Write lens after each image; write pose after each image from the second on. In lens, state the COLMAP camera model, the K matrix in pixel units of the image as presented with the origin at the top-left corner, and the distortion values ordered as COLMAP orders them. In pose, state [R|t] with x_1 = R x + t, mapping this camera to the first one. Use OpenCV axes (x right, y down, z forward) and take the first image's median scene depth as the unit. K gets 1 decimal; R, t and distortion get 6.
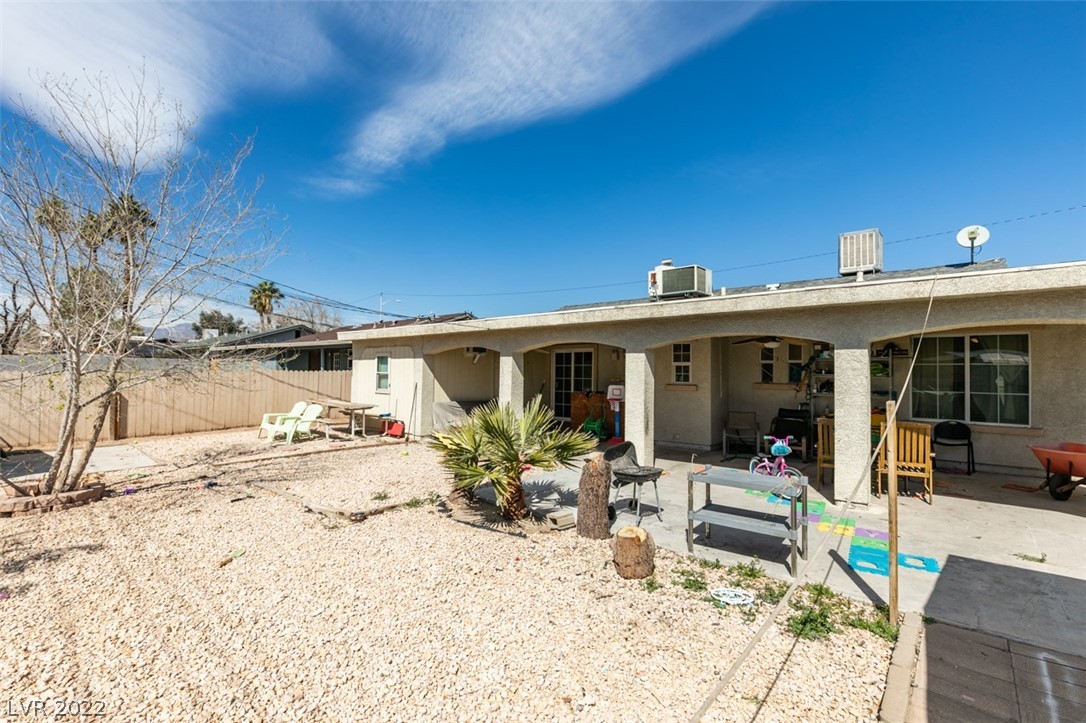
lens RADIAL K [[483.5, 0, 542.8], [0, 483.5, 366.1], [0, 0, 1]] dist [0.011060, -0.000621]
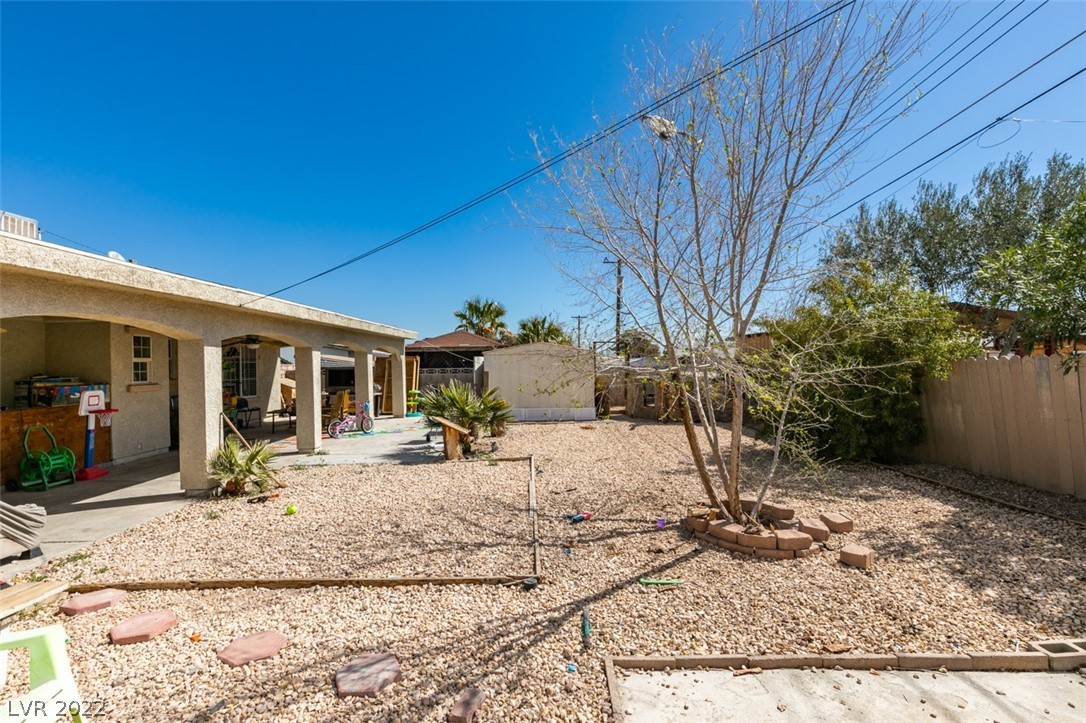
lens RADIAL K [[483.5, 0, 542.8], [0, 483.5, 366.1], [0, 0, 1]] dist [0.011060, -0.000621]
pose [[-0.635621, 0.000490, 0.772001, -0.783127], [0.005698, 0.999976, 0.004057, 0.006412], [-0.771980, 0.006977, -0.635608, 0.960301]]
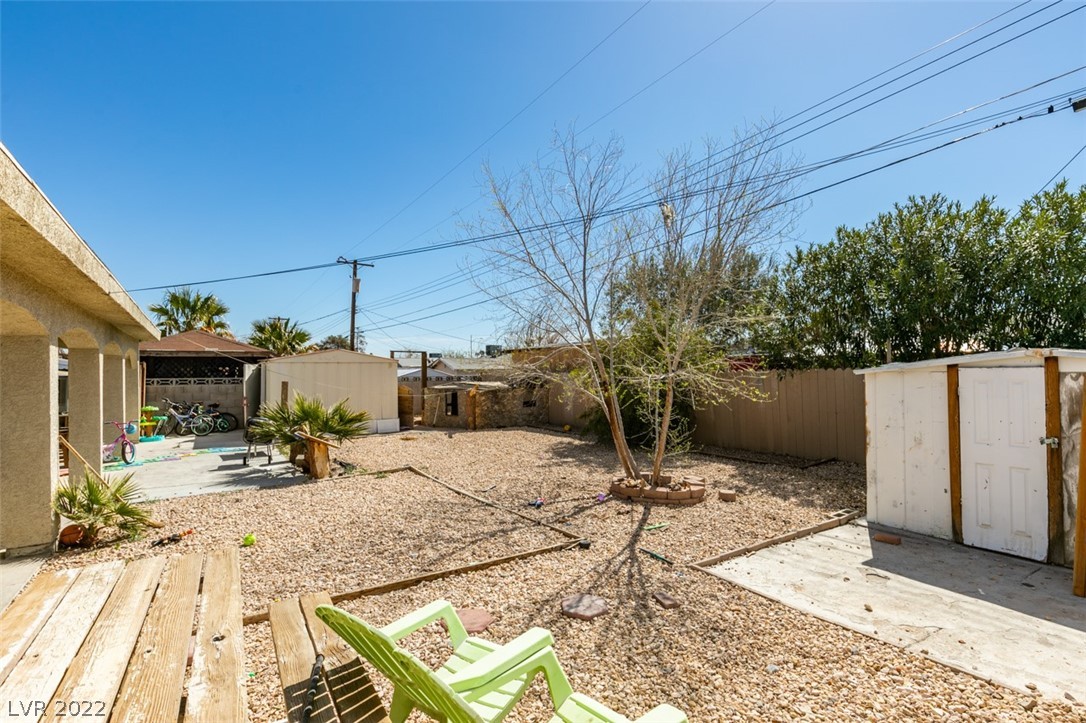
lens RADIAL K [[508.4, 0, 543.0], [0, 508.4, 361.5], [0, 0, 1]] dist [0.009395, -0.000104]
pose [[-0.956234, 0.005234, 0.292556, -0.620282], [-0.002319, 0.999673, -0.025465, 0.006711], [-0.292594, -0.025029, -0.955909, 1.200912]]
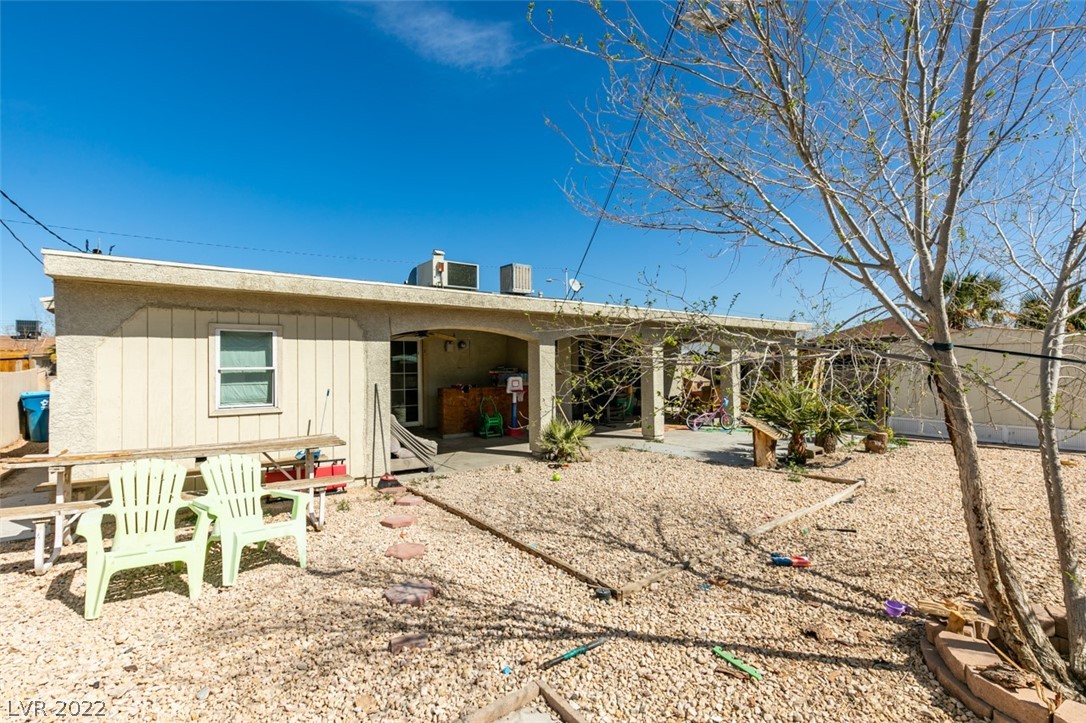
lens RADIAL K [[483.5, 0, 542.8], [0, 483.5, 366.1], [0, 0, 1]] dist [0.011060, -0.000621]
pose [[0.223368, -0.006491, 0.974713, -0.826180], [0.002625, 0.999978, 0.006058, 0.011452], [-0.974731, 0.001206, 0.223380, 0.728175]]
